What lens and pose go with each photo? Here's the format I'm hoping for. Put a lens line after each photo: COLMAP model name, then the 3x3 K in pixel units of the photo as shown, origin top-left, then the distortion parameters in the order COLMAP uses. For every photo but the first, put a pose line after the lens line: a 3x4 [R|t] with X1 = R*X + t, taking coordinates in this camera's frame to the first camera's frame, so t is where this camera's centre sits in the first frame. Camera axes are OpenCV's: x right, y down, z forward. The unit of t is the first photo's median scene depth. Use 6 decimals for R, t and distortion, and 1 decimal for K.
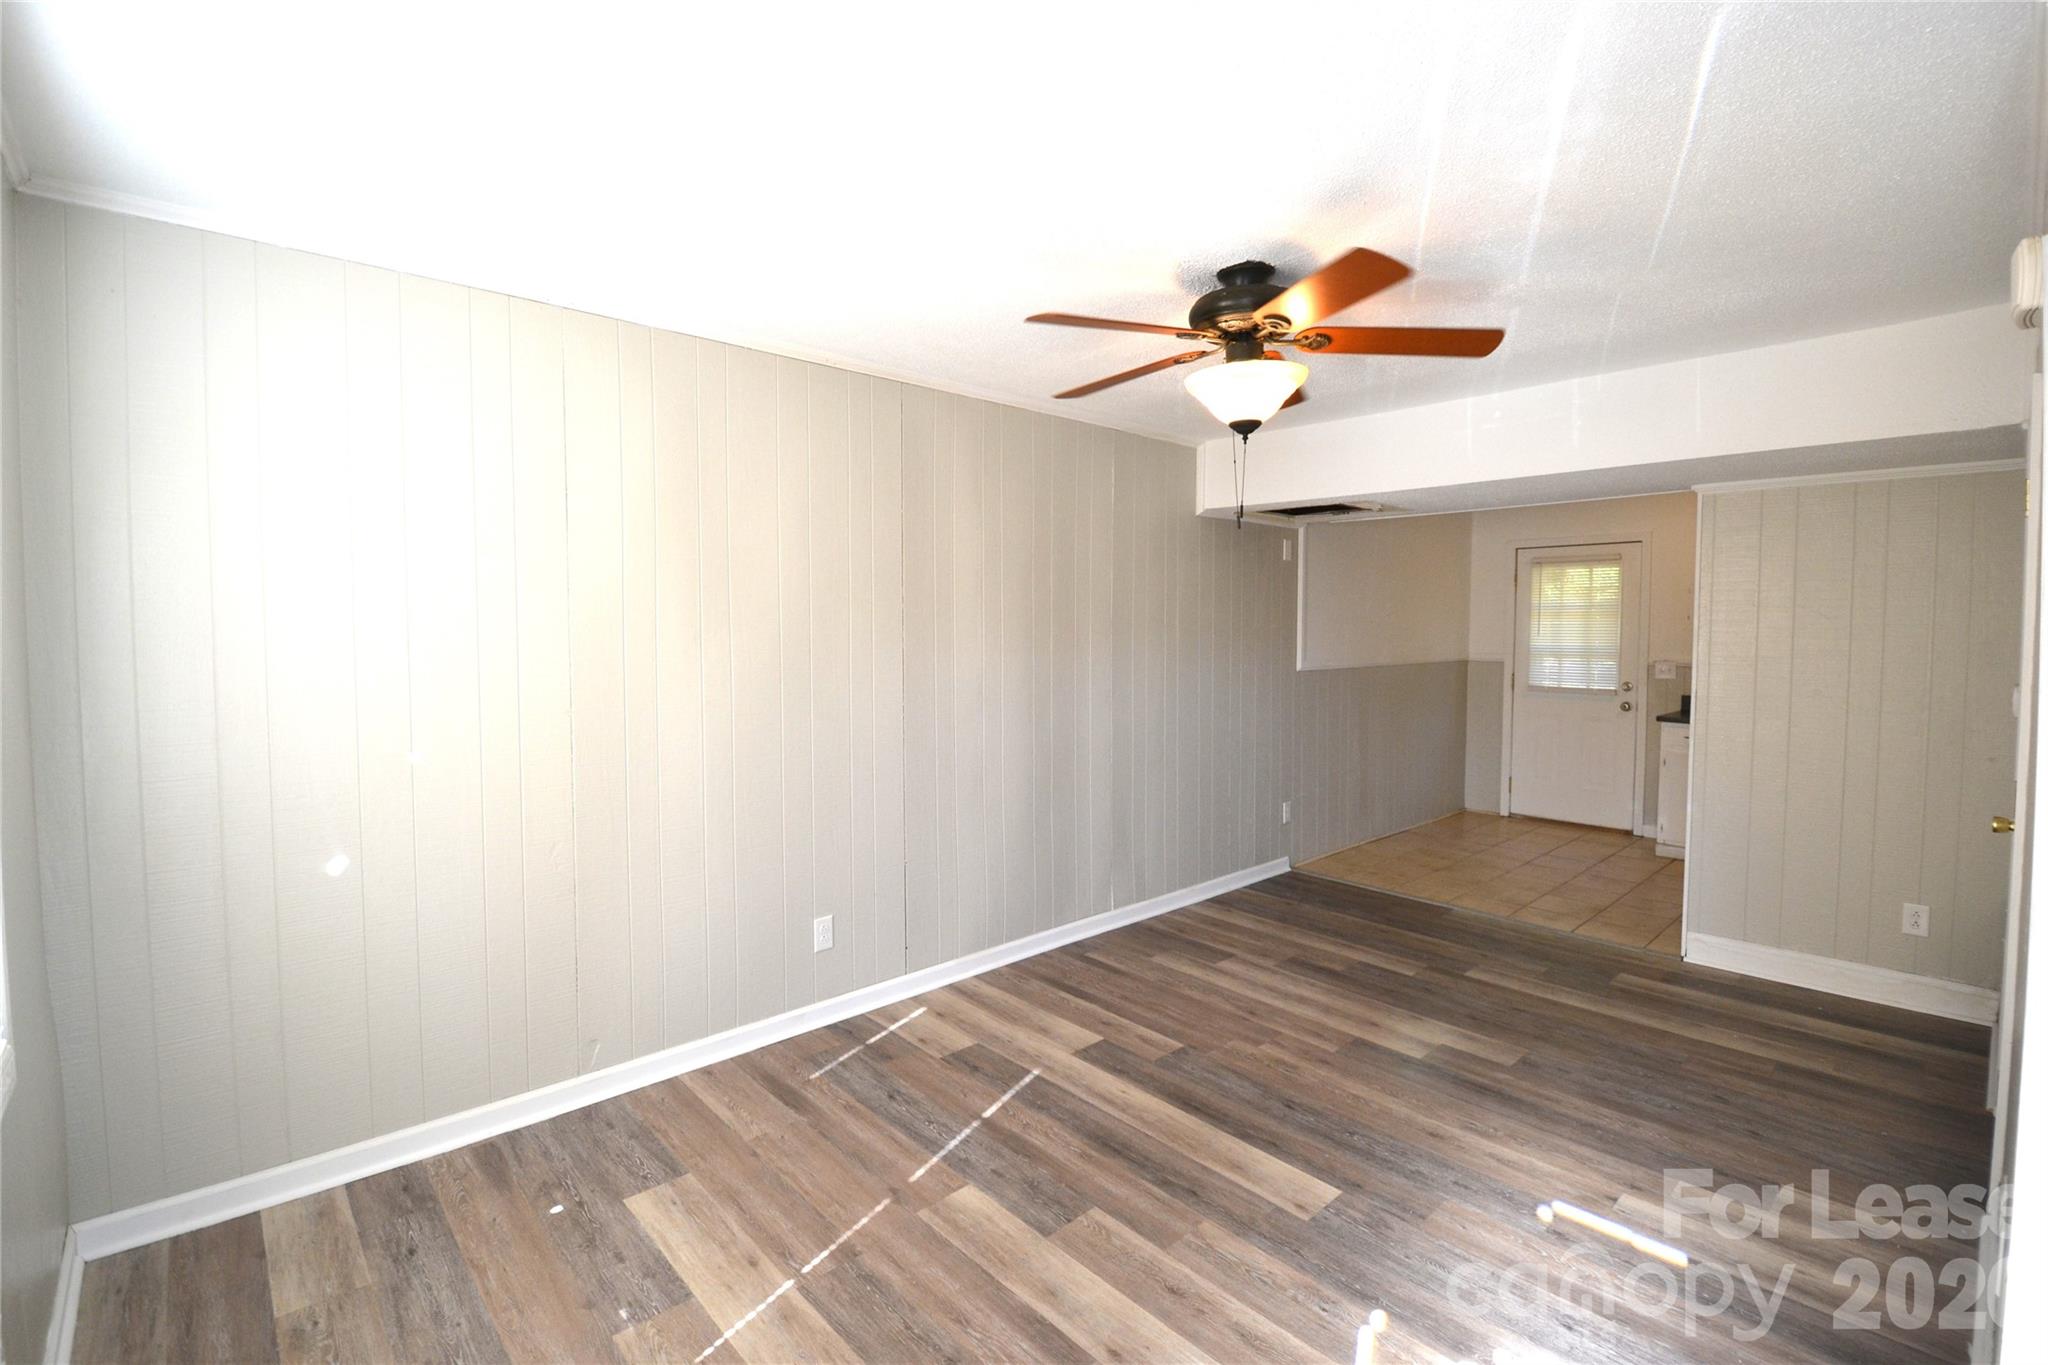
lens RADIAL K [[911.6, 0, 1026.6], [0, 911.6, 669.0], [0, 0, 1]] dist [0.016731, -0.025399]
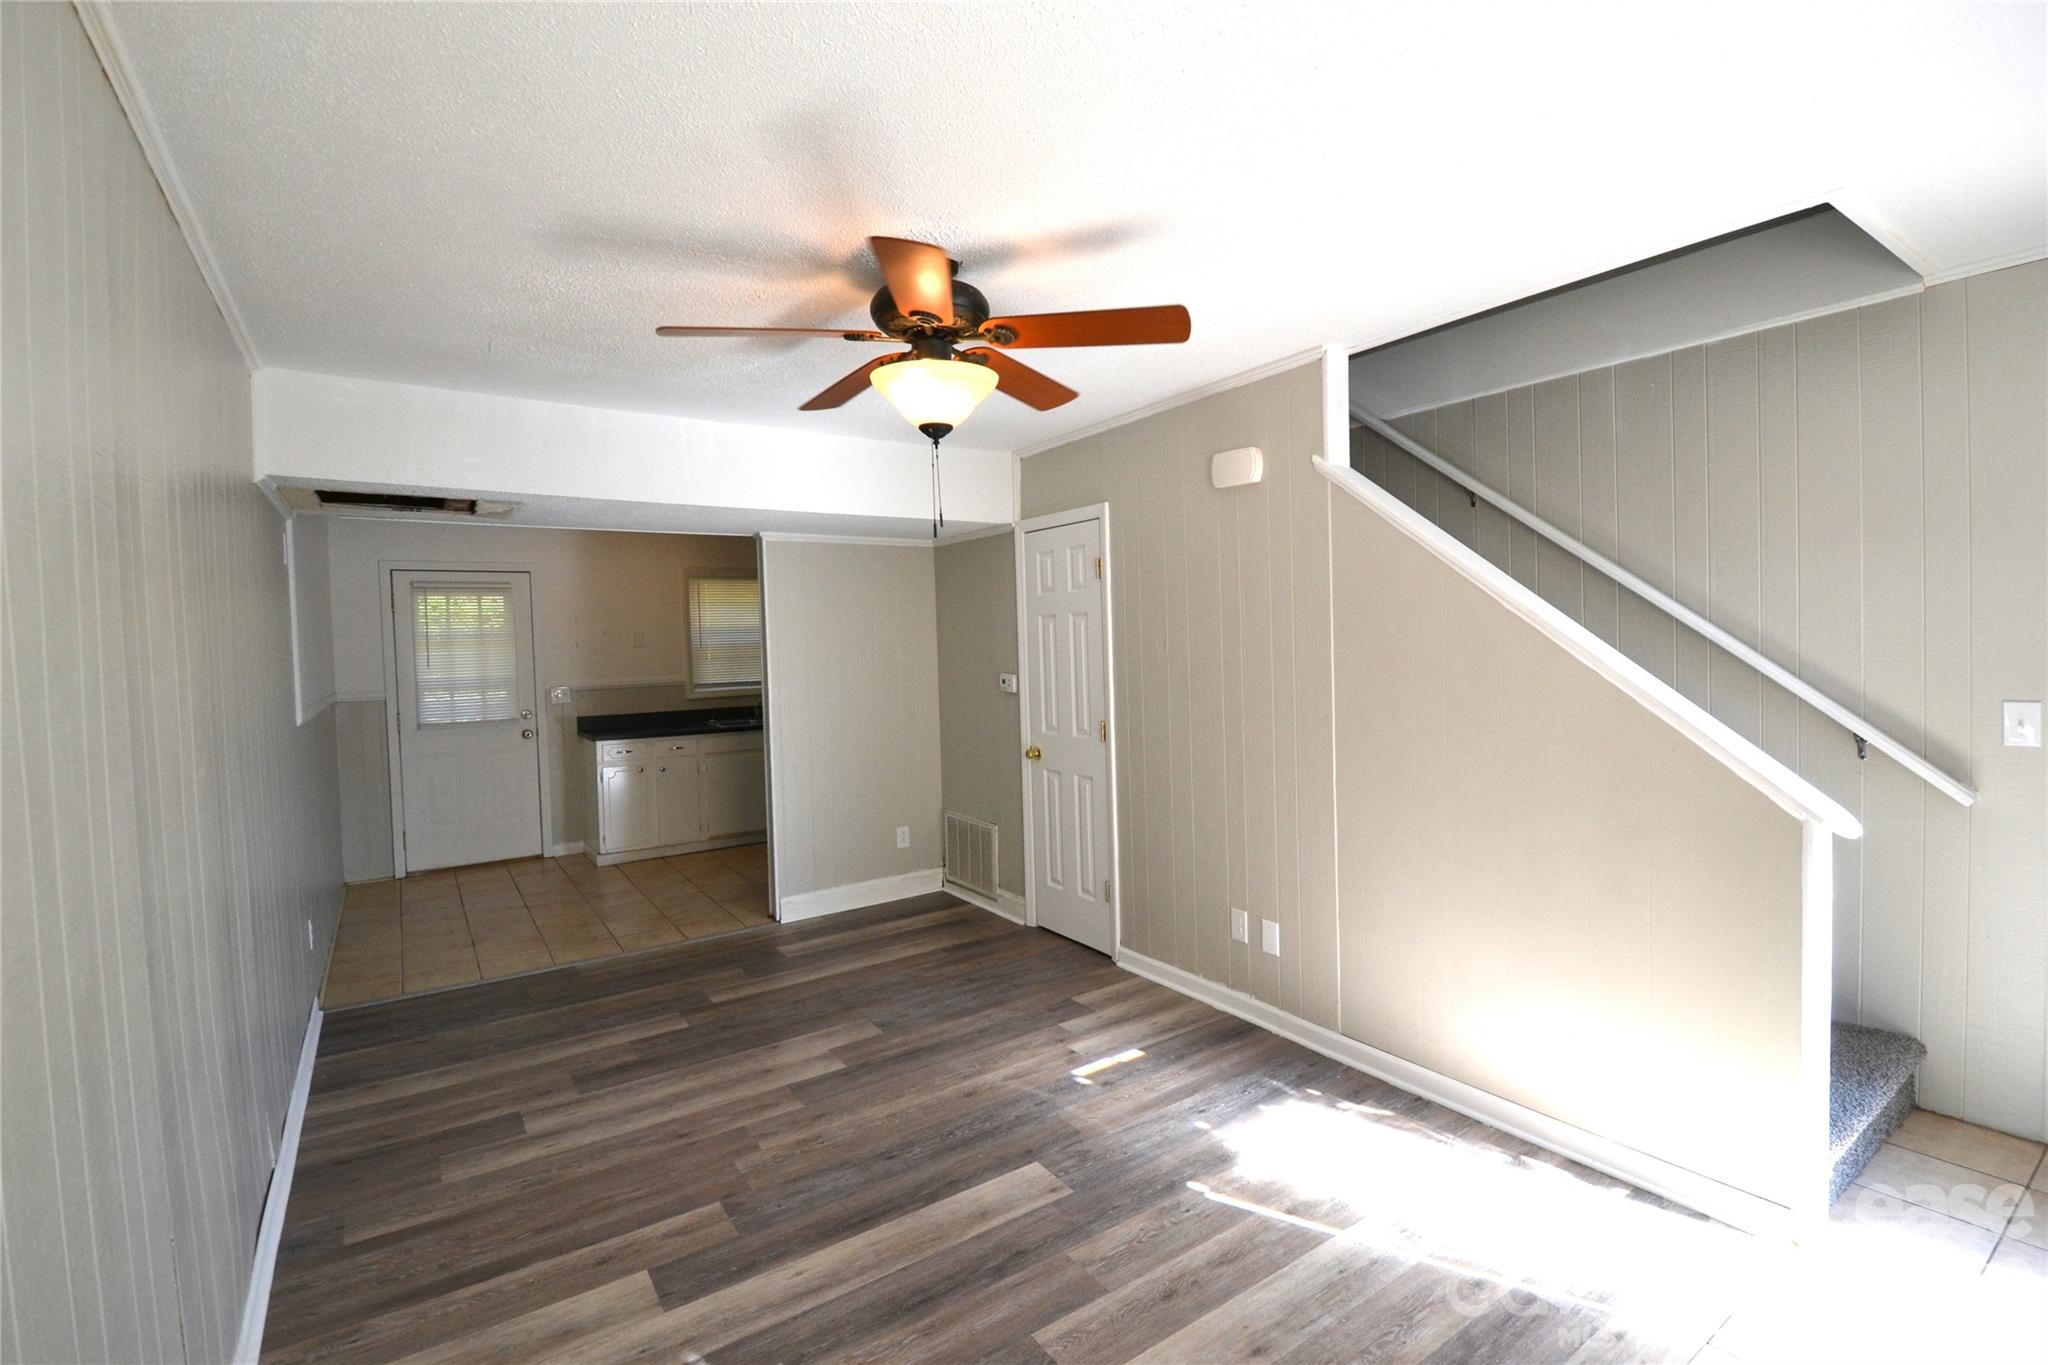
lens RADIAL K [[911.6, 0, 1026.6], [0, 911.6, 669.0], [0, 0, 1]] dist [0.016731, -0.025399]
pose [[0.137712, -0.036063, 0.989816, -0.490616], [0.077237, 0.996685, 0.025567, -0.025458], [-0.987456, 0.072930, 0.140041, 0.570165]]
